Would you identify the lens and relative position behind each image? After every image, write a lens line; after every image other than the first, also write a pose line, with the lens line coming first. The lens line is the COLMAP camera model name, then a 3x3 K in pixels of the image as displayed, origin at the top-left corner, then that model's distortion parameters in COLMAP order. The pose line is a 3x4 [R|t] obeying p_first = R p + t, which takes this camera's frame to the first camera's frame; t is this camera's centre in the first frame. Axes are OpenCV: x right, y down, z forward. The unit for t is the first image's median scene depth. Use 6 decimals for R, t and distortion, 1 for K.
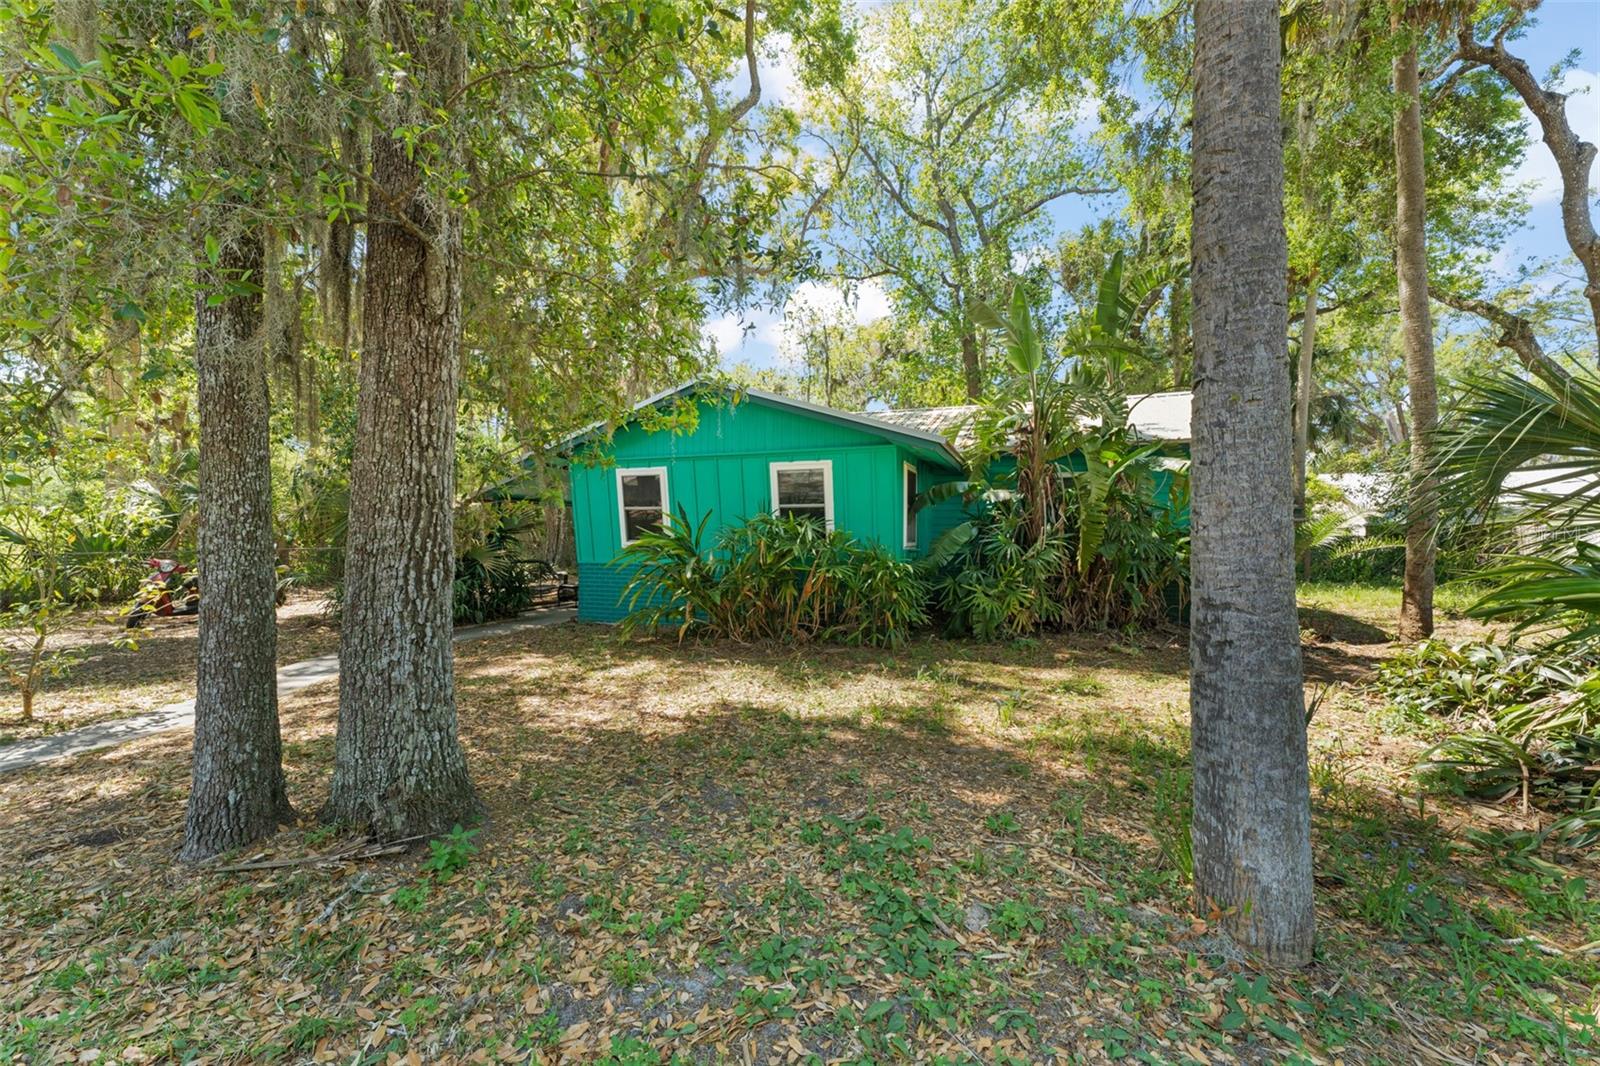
lens RADIAL K [[648.7, 0, 816.7], [0, 648.7, 565.5], [0, 0, 1]] dist [0.002646, -0.000102]
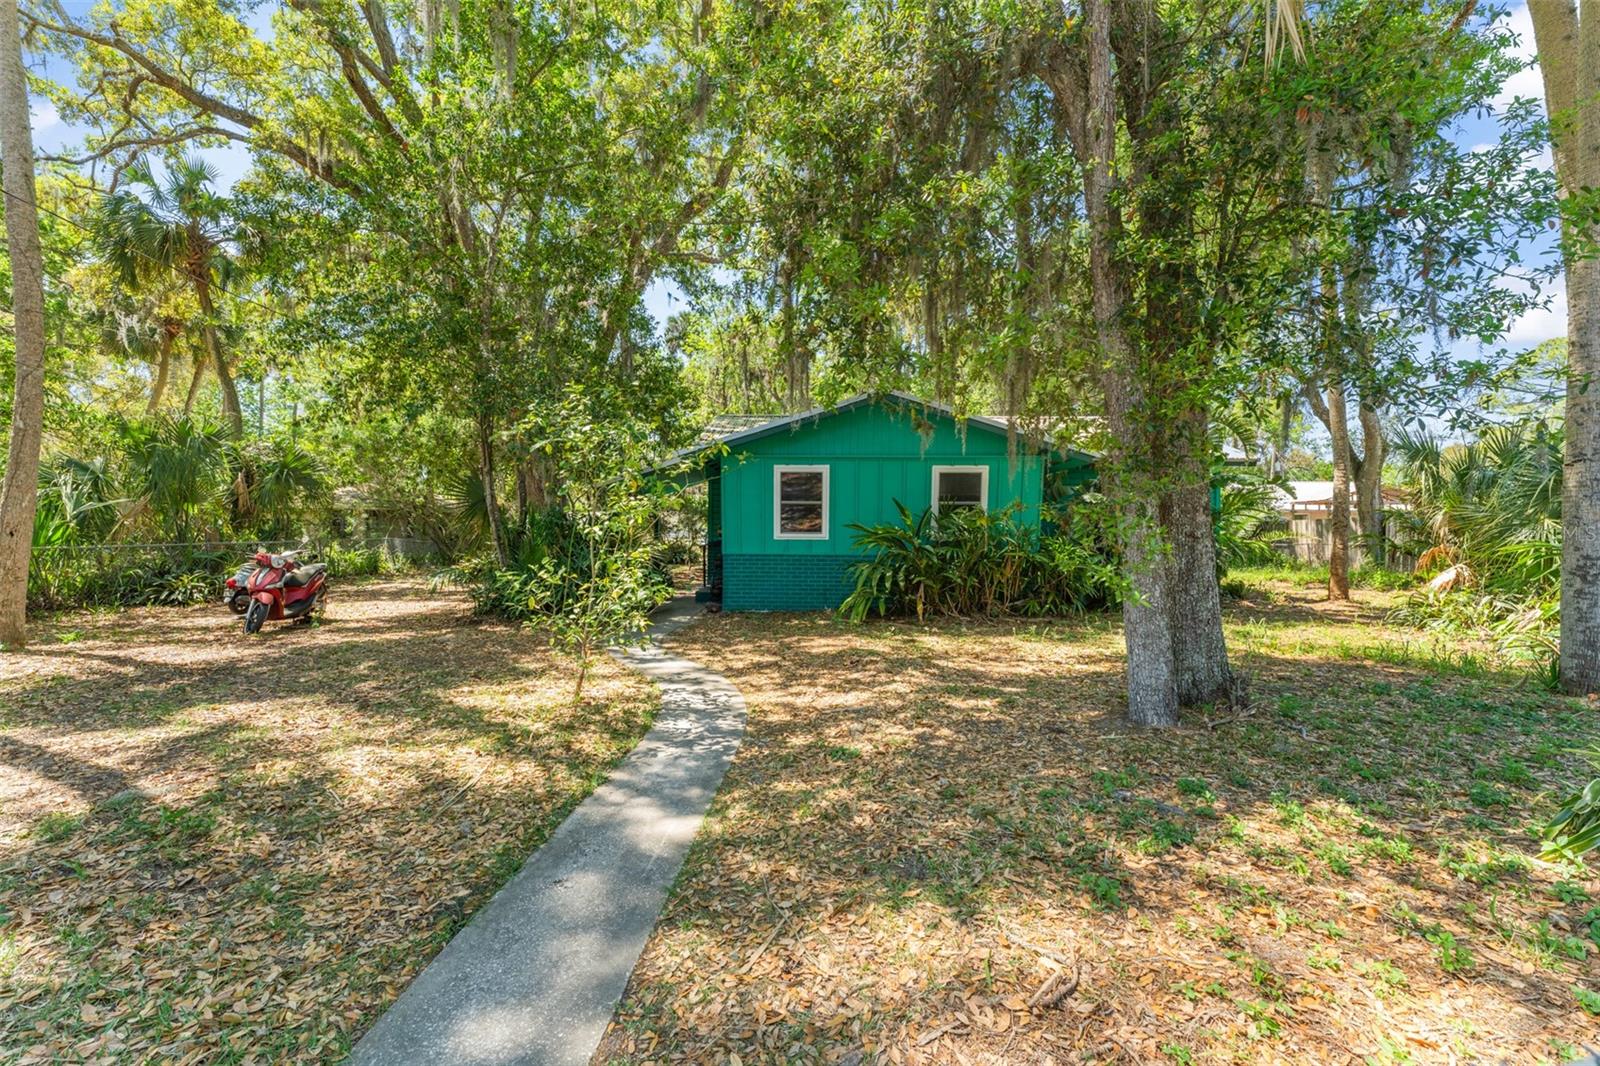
lens RADIAL K [[700.0, 0, 804.3], [0, 700.0, 536.0], [0, 0, 1]] dist [0.001393, 0.000826]
pose [[0.950700, 0.000979, 0.310110, -0.640591], [0.010257, 0.999349, -0.034602, 0.009106], [-0.309942, 0.036077, 0.950071, -0.113276]]
